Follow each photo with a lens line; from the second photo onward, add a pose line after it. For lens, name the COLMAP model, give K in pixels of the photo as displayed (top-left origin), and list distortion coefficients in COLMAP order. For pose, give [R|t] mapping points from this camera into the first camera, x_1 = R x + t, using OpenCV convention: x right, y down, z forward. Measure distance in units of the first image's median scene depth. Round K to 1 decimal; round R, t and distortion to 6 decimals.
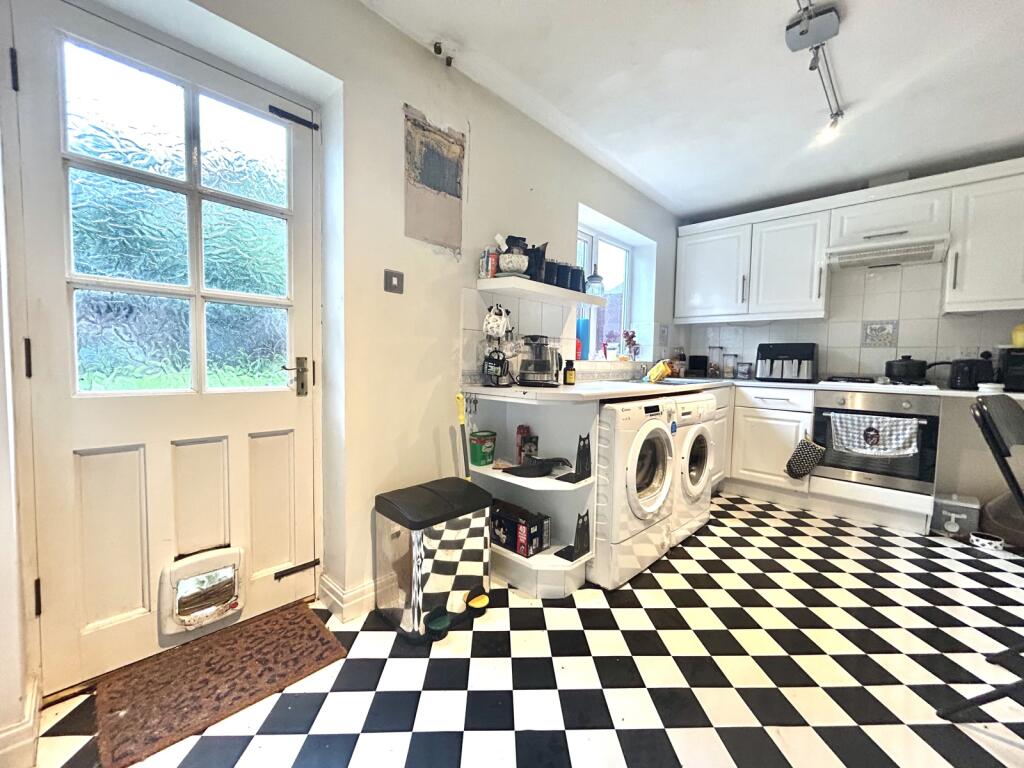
lens RADIAL K [[416.2, 0, 513.5], [0, 416.2, 382.4], [0, 0, 1]] dist [0.003572, -0.000183]
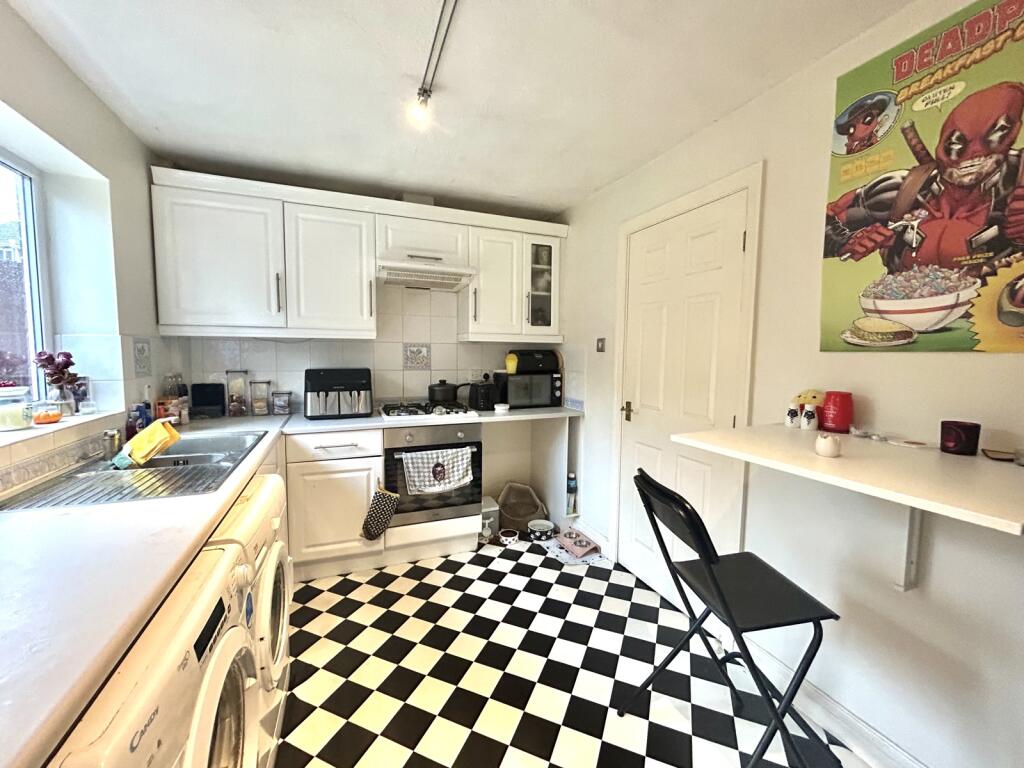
lens RADIAL K [[416.2, 0, 511.2], [0, 416.2, 383.6], [0, 0, 1]] dist [0.003572, -0.000183]
pose [[0.425193, -0.086574, 0.900953, 0.082941], [0.047797, 0.996174, 0.073167, -0.120783], [-0.903840, 0.011952, 0.427704, 0.402405]]
